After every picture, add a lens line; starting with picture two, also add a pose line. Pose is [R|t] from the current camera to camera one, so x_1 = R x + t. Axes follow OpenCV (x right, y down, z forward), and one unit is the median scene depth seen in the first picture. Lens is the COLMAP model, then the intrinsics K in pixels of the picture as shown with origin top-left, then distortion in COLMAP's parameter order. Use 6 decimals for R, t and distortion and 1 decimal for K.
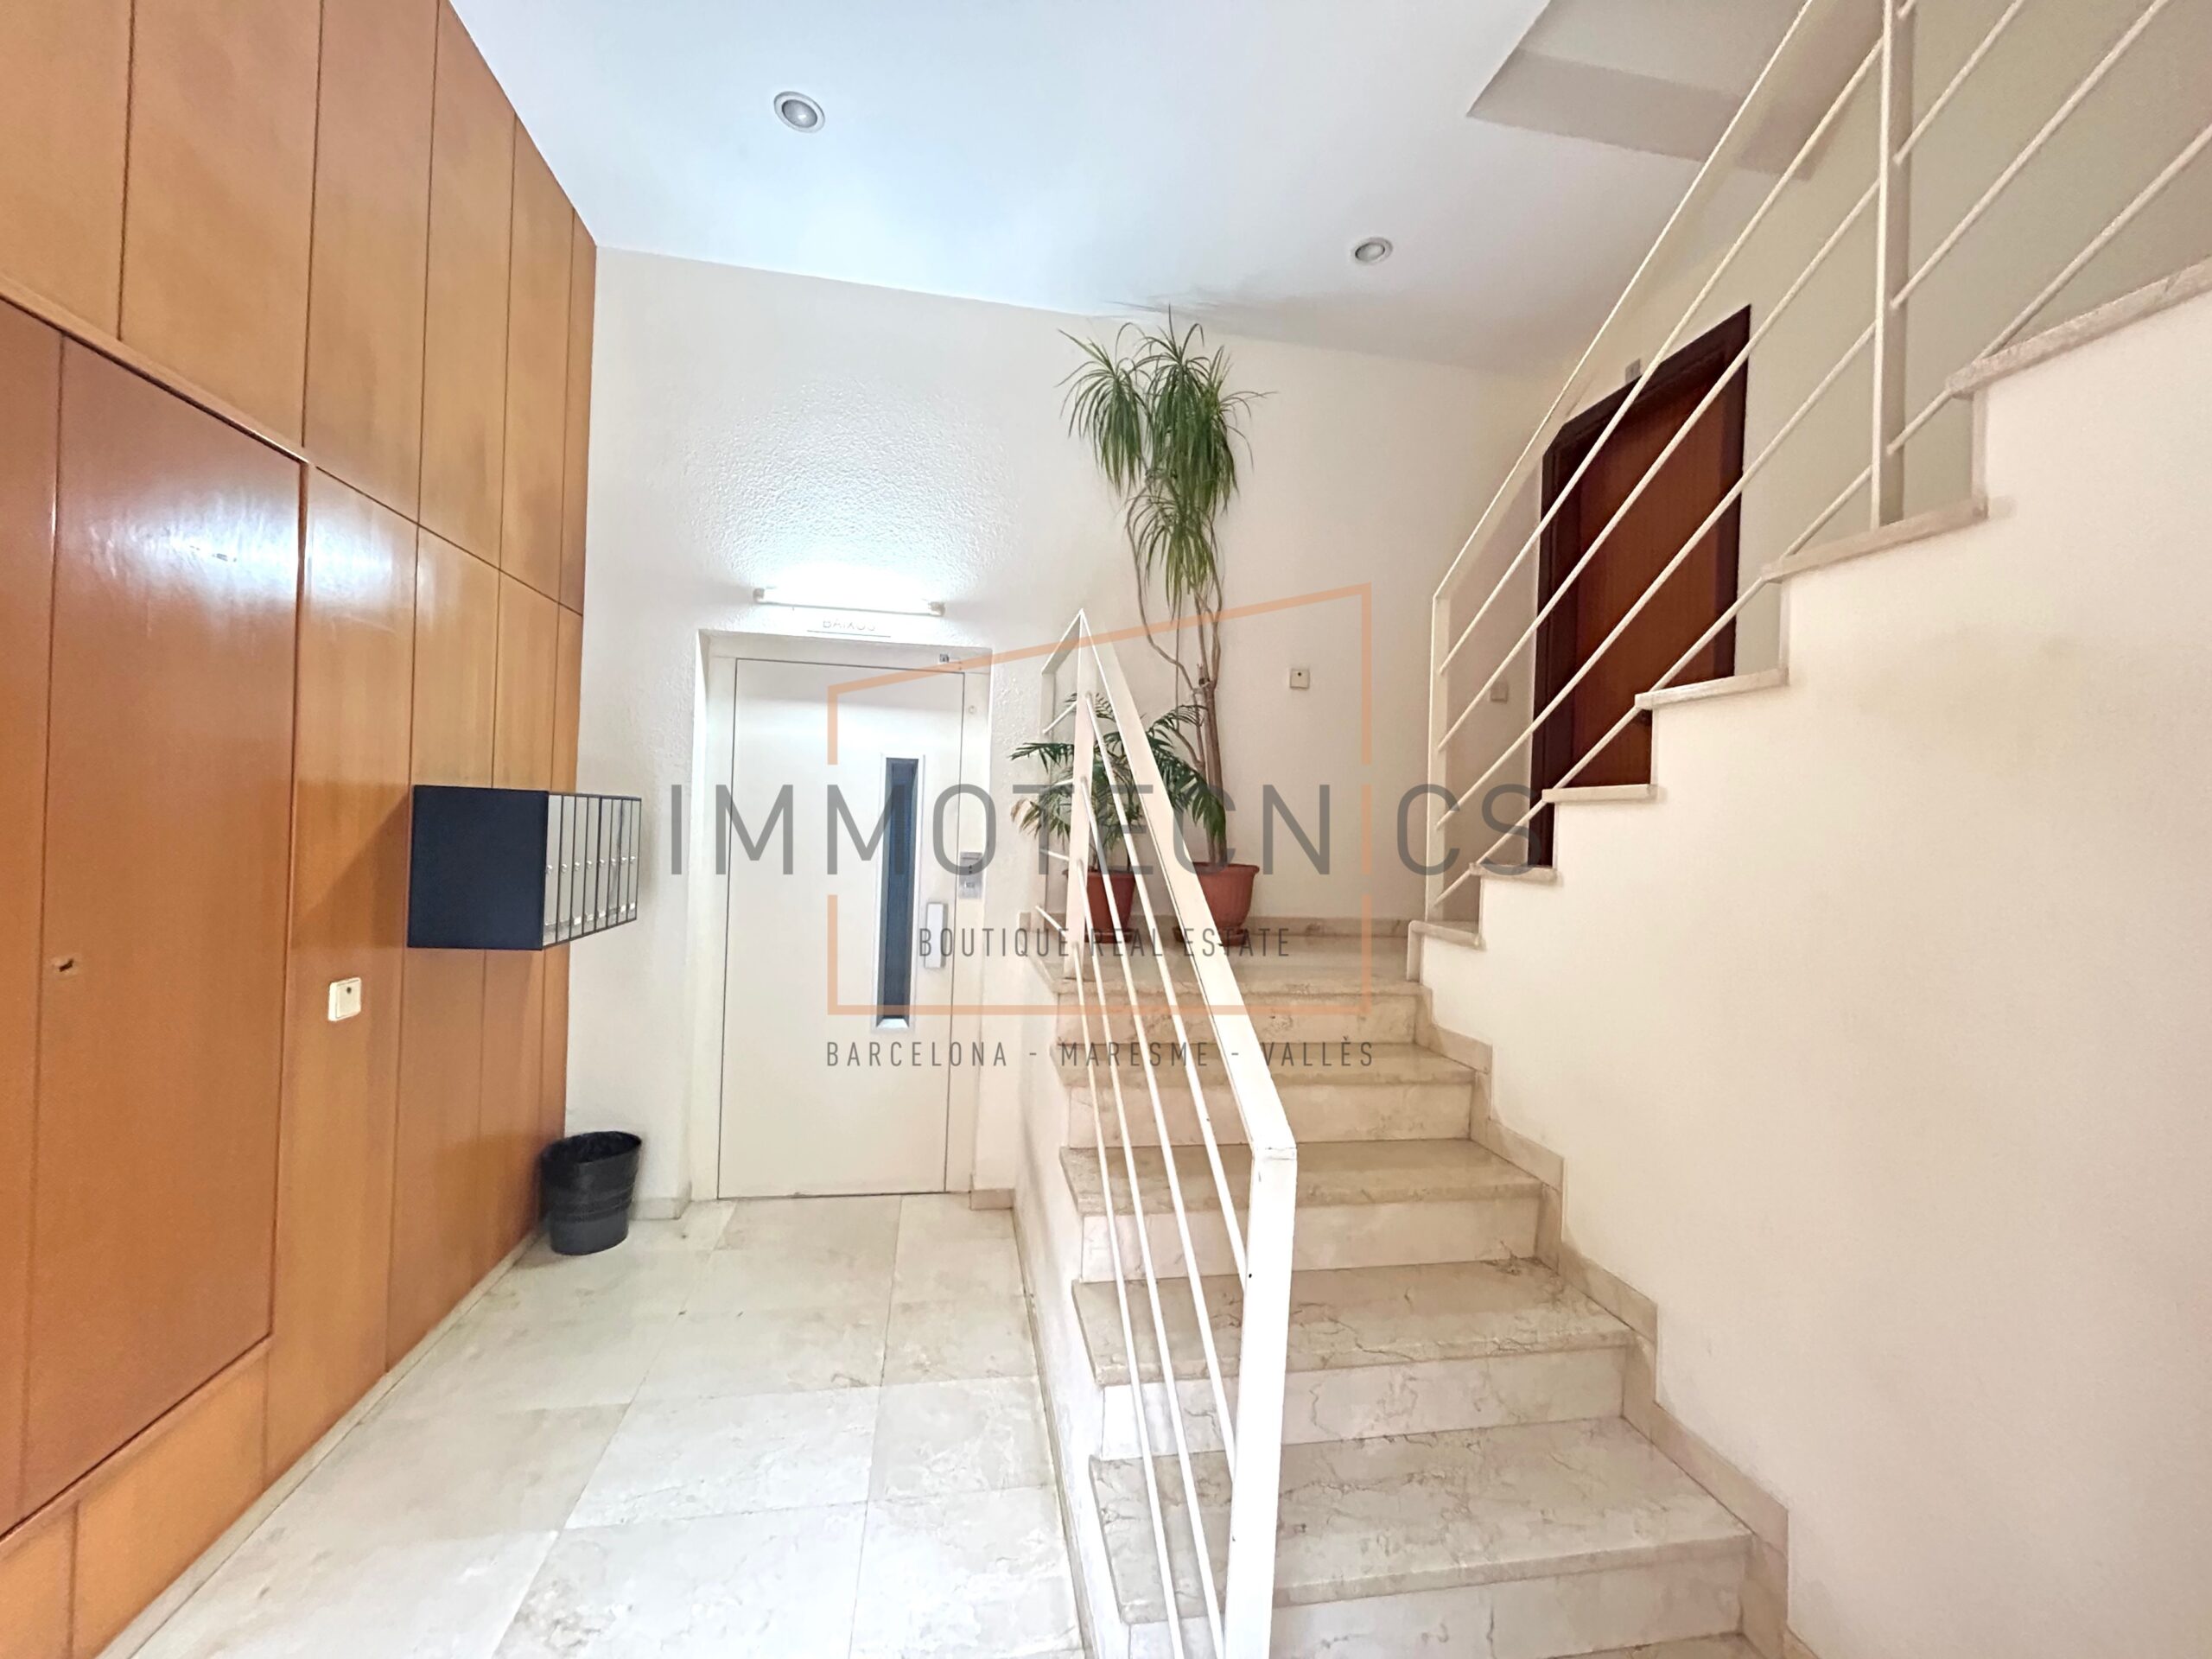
lens RADIAL K [[887.7, 0, 1102.7], [0, 887.7, 825.0], [0, 0, 1]] dist [-0.001376, -0.000264]
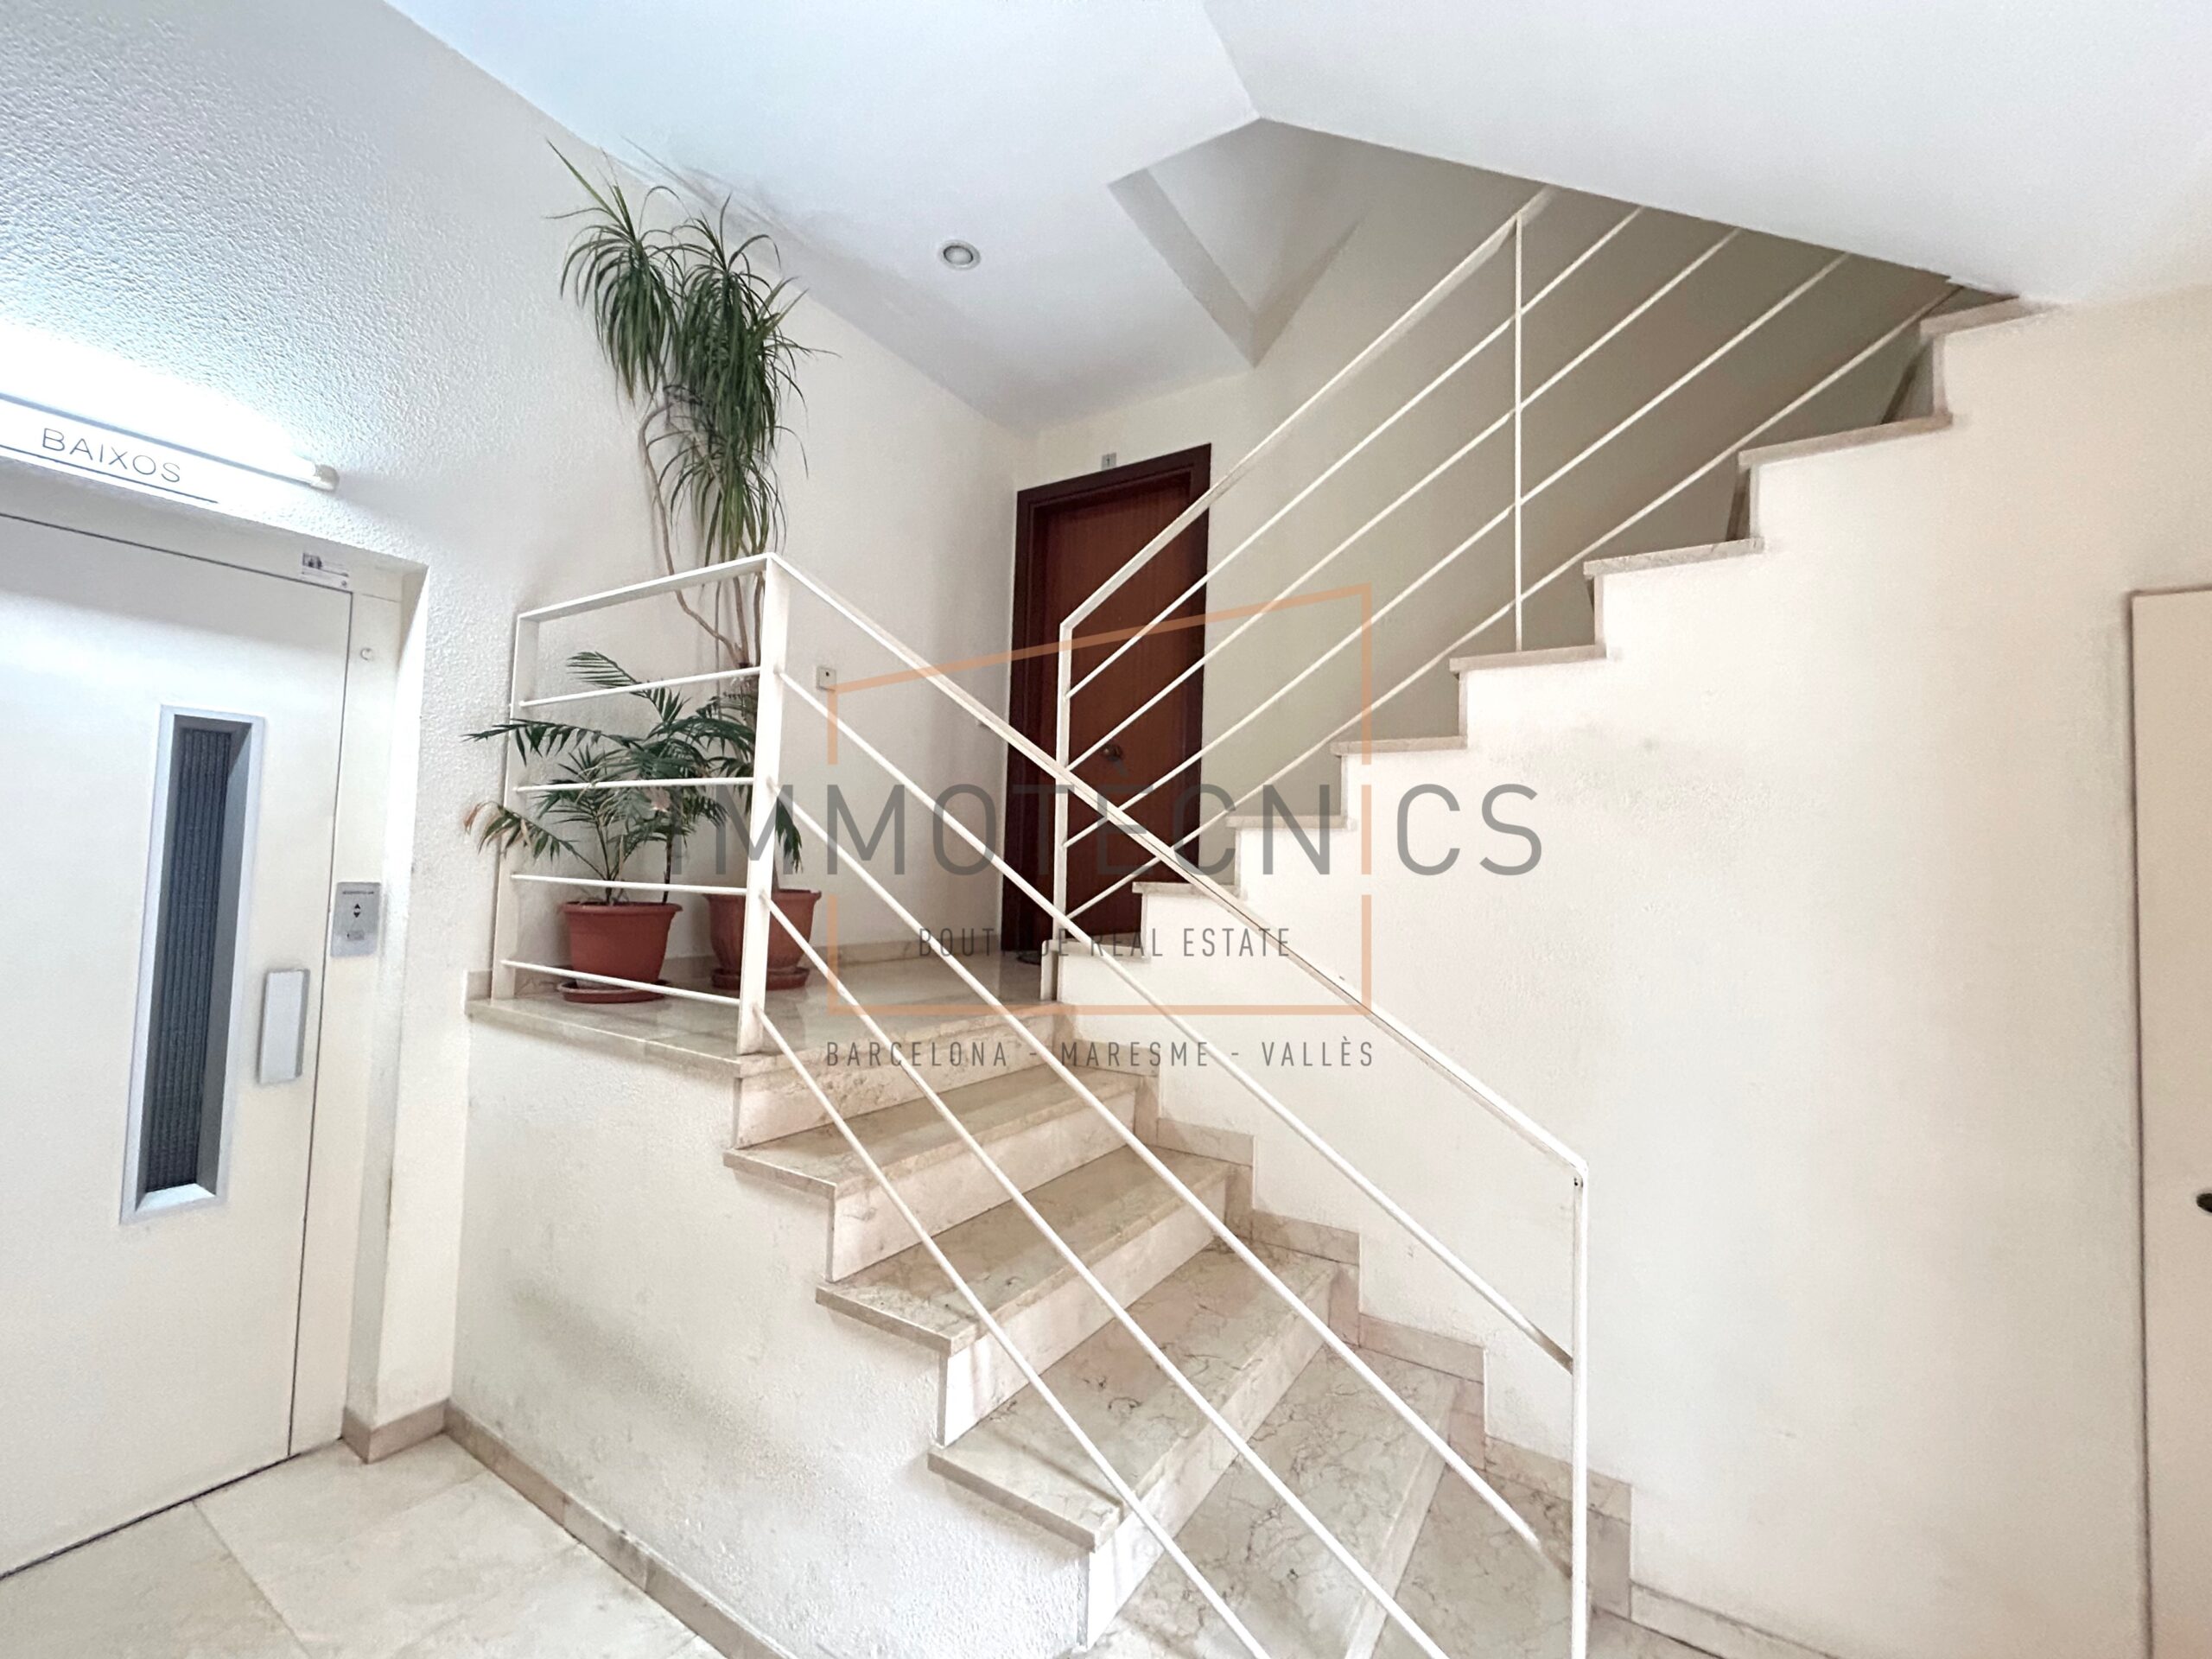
lens RADIAL K [[887.7, 0, 1105.5], [0, 887.7, 830.0], [0, 0, 1]] dist [-0.001376, -0.000264]
pose [[0.667895, 0.021333, 0.743950, -0.271384], [-0.012708, 0.999770, -0.017260, -0.002239], [-0.744147, 0.002073, 0.668012, 0.205814]]
